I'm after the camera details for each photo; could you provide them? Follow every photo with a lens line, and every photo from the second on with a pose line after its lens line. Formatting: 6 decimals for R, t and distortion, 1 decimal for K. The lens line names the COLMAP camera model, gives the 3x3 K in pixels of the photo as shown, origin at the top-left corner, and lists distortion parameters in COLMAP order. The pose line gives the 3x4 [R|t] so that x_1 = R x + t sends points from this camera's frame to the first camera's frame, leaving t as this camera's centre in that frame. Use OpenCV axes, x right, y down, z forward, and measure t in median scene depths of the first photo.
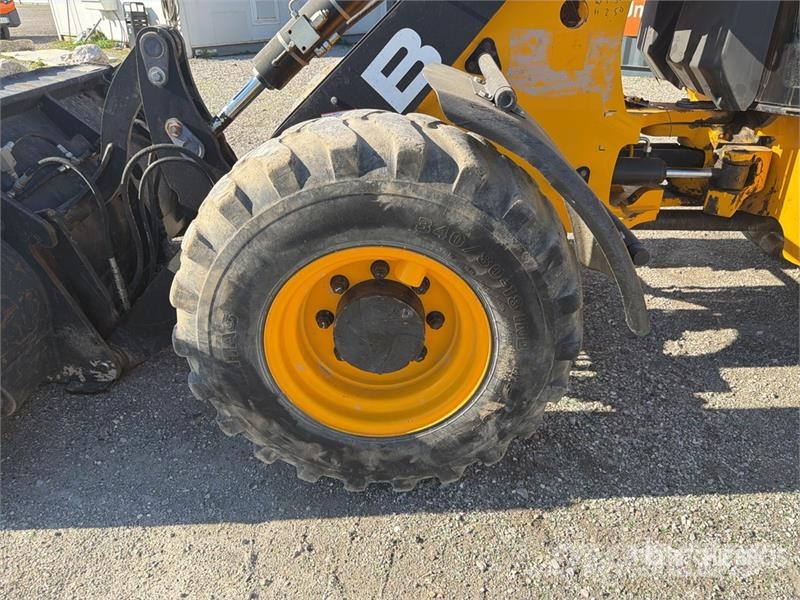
lens RADIAL K [[572.8, 0, 399.1], [0, 572.8, 299.9], [0, 0, 1]] dist [0.047866, -0.065750]
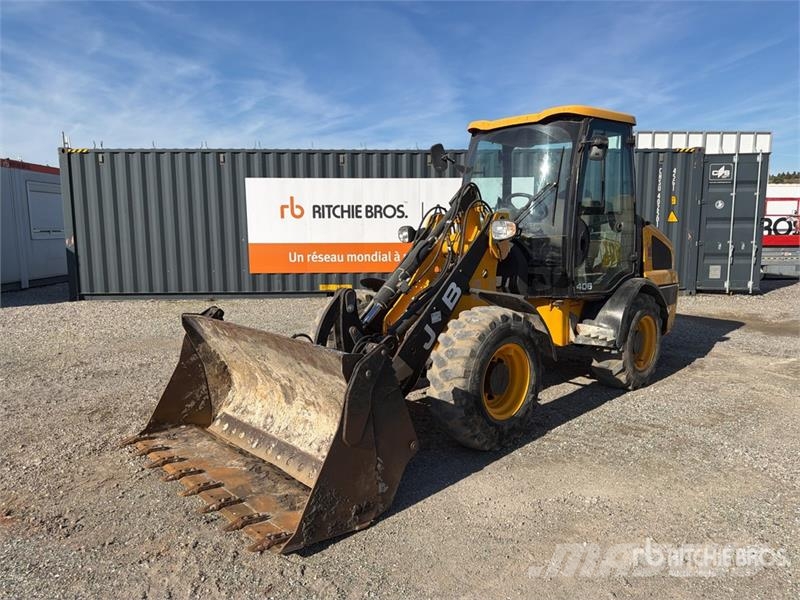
lens RADIAL K [[572.8, 0, 408.1], [0, 572.8, 293.9], [0, 0, 1]] dist [0.047866, -0.065750]
pose [[0.721235, -0.083769, 0.687606, -2.076734], [0.334842, 0.911140, -0.240217, 0.188083], [-0.606383, 0.403492, 0.685196, -0.777711]]
